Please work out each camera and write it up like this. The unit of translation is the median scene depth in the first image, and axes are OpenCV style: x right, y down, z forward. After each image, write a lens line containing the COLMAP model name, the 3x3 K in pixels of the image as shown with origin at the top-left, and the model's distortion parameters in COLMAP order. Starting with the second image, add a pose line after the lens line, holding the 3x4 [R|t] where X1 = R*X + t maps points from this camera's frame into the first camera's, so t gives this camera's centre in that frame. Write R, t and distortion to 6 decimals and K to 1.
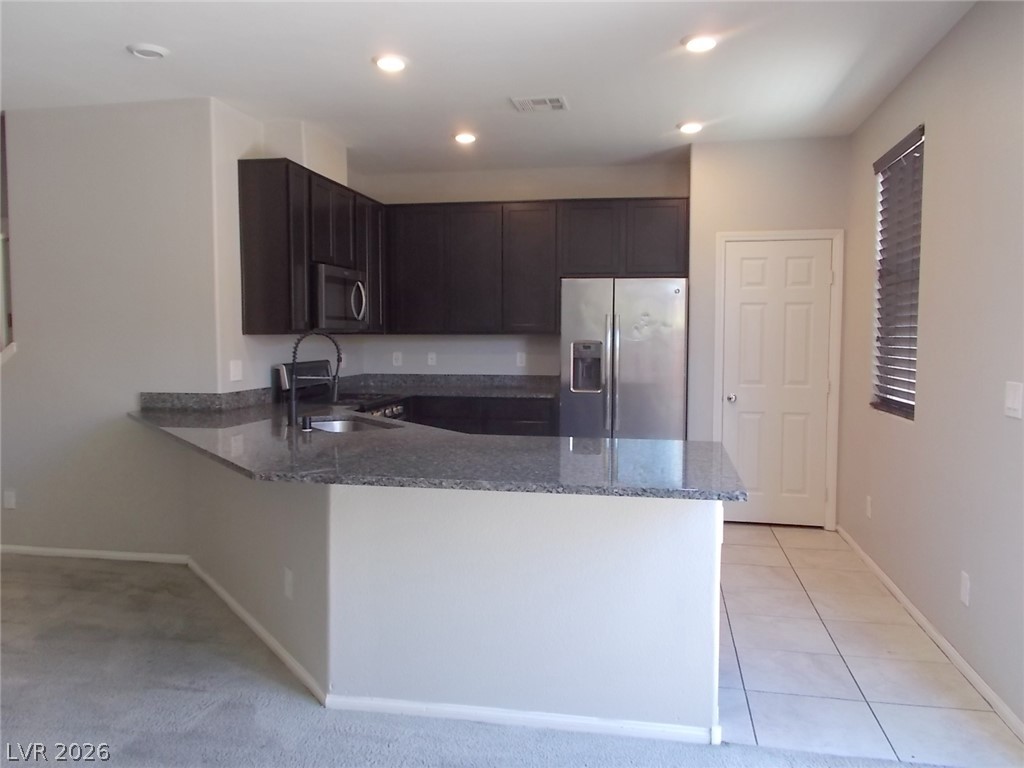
lens RADIAL K [[793.5, 0, 512.0], [0, 793.5, 384.0], [0, 0, 1]] dist [0.024807, -0.002561]
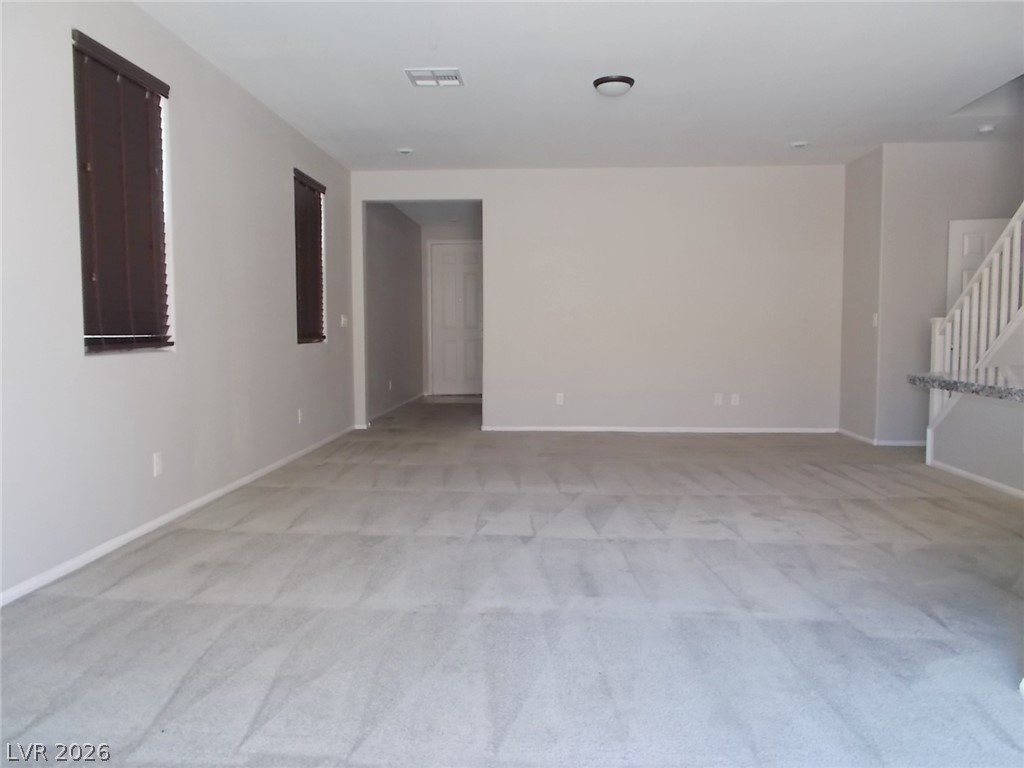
lens RADIAL K [[793.5, 0, 512.0], [0, 793.5, 384.0], [0, 0, 1]] dist [0.024807, -0.002561]
pose [[0.130242, 0.060742, -0.989620, 0.395674], [-0.060930, 0.996725, 0.053160, 0.075760], [0.989608, 0.053374, 0.133516, 0.323055]]
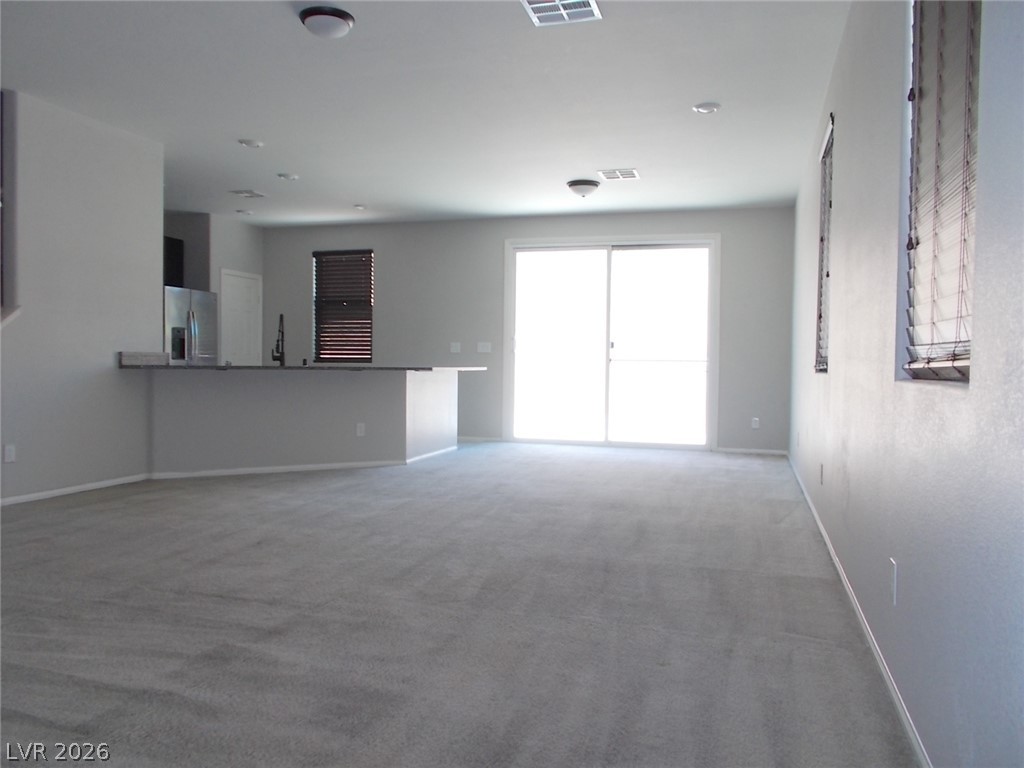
lens RADIAL K [[793.5, 0, 512.0], [0, 793.5, 384.0], [0, 0, 1]] dist [0.024807, -0.002561]
pose [[0.104766, -0.027617, 0.994113, -2.425899], [0.052610, 0.998369, 0.022191, 0.097577], [-0.993104, 0.049975, 0.106048, 0.343403]]
